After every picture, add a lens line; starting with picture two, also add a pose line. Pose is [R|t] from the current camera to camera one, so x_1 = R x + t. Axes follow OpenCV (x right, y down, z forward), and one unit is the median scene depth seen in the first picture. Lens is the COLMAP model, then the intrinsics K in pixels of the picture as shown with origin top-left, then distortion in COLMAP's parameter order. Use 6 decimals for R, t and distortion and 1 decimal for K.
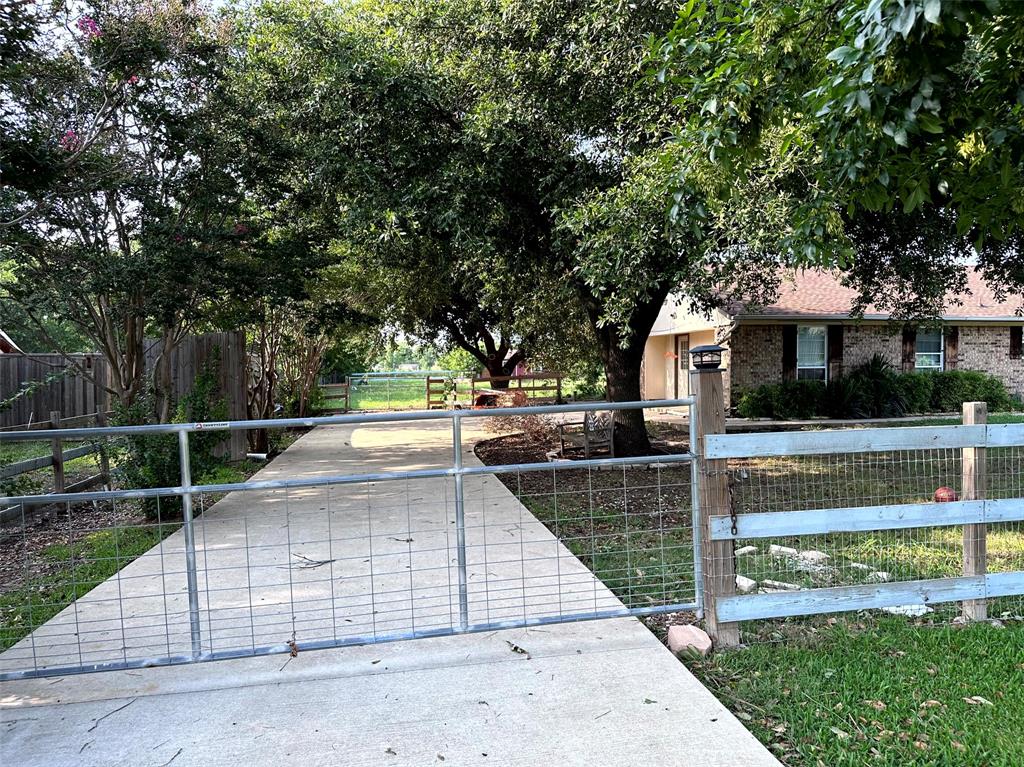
lens RADIAL K [[737.4, 0, 519.0], [0, 737.4, 393.5], [0, 0, 1]] dist [0.024947, -0.012958]
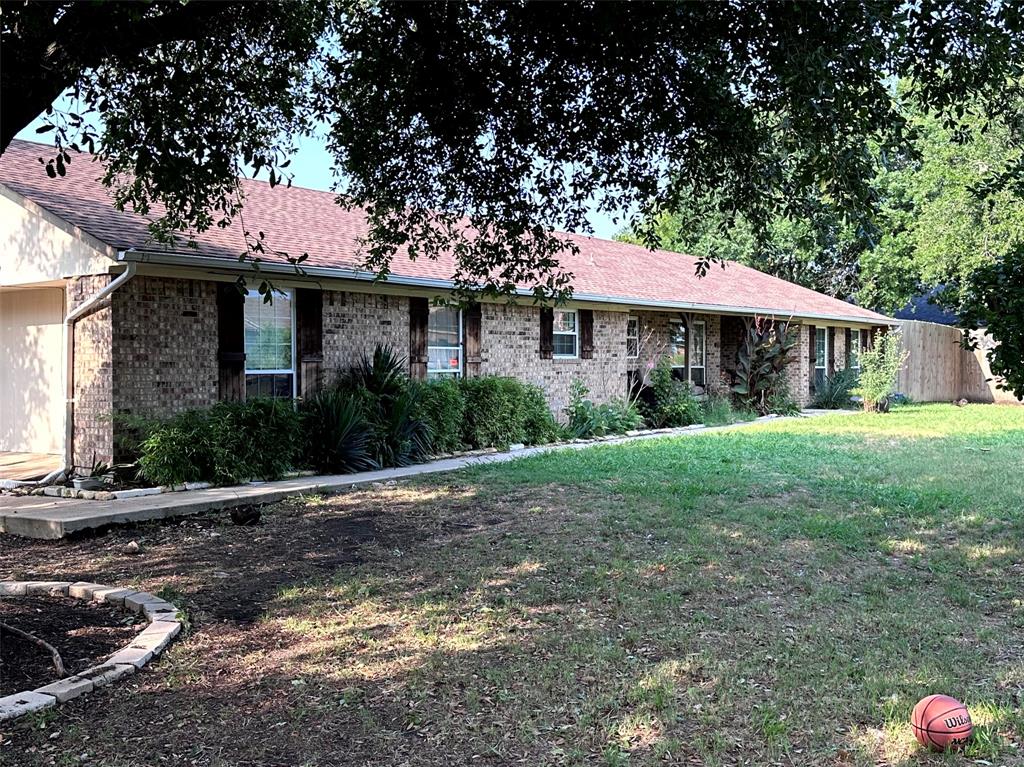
lens RADIAL K [[1054.9, 0, 510.6], [0, 1054.9, 388.0], [0, 0, 1]] dist [-0.008016, 0.000000]
pose [[0.747750, -0.010525, 0.663897, 0.047375], [0.026486, 0.999551, -0.013985, -0.010335], [-0.663452, 0.028041, 0.747694, 0.371088]]
